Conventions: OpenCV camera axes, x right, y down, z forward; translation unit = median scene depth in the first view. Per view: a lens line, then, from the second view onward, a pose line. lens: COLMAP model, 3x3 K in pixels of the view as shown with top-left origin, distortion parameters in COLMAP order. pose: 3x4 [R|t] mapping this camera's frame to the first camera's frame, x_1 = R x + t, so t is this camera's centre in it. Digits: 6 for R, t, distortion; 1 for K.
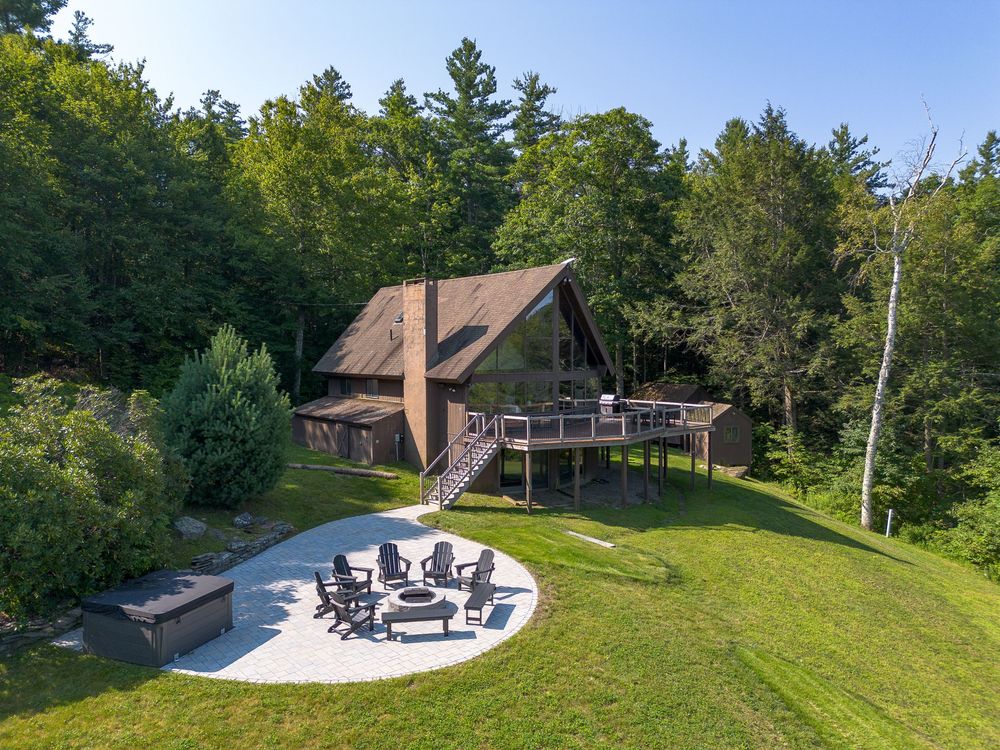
lens RADIAL K [[697.9, 0, 500.0], [0, 697.9, 375.0], [0, 0, 1]] dist [0.004908, 0.001057]
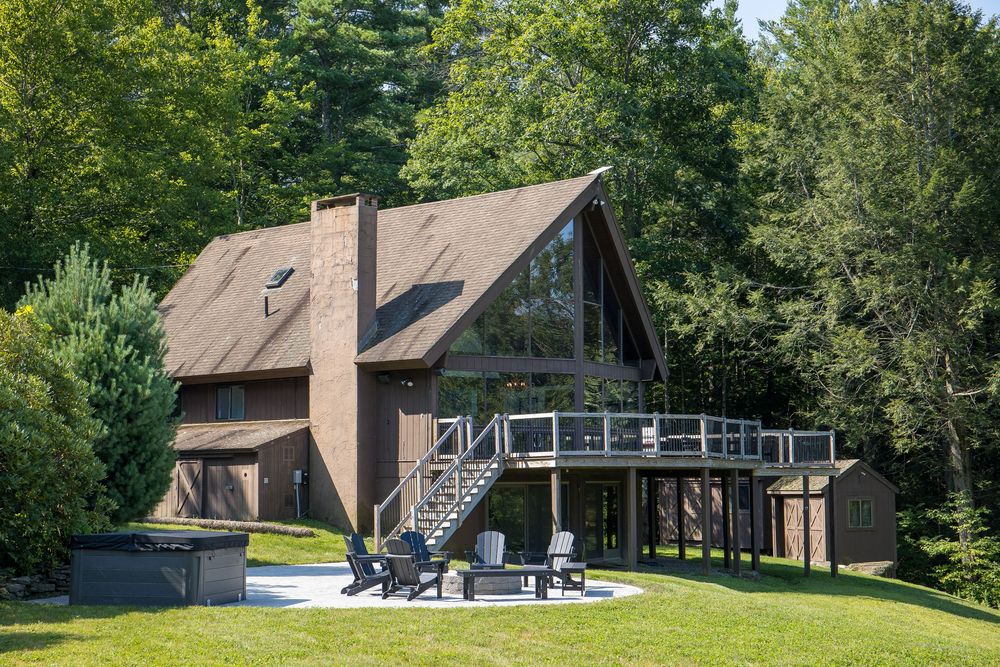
lens RADIAL K [[1743.3, 0, 500.0], [0, 1743.3, 333.5], [0, 0, 1]] dist [-0.173585, 1.834650]
pose [[0.989152, 0.012194, 0.146386, -0.162123], [0.007695, 0.990879, -0.134536, 0.138793], [-0.146691, 0.134203, 0.980036, -0.339463]]
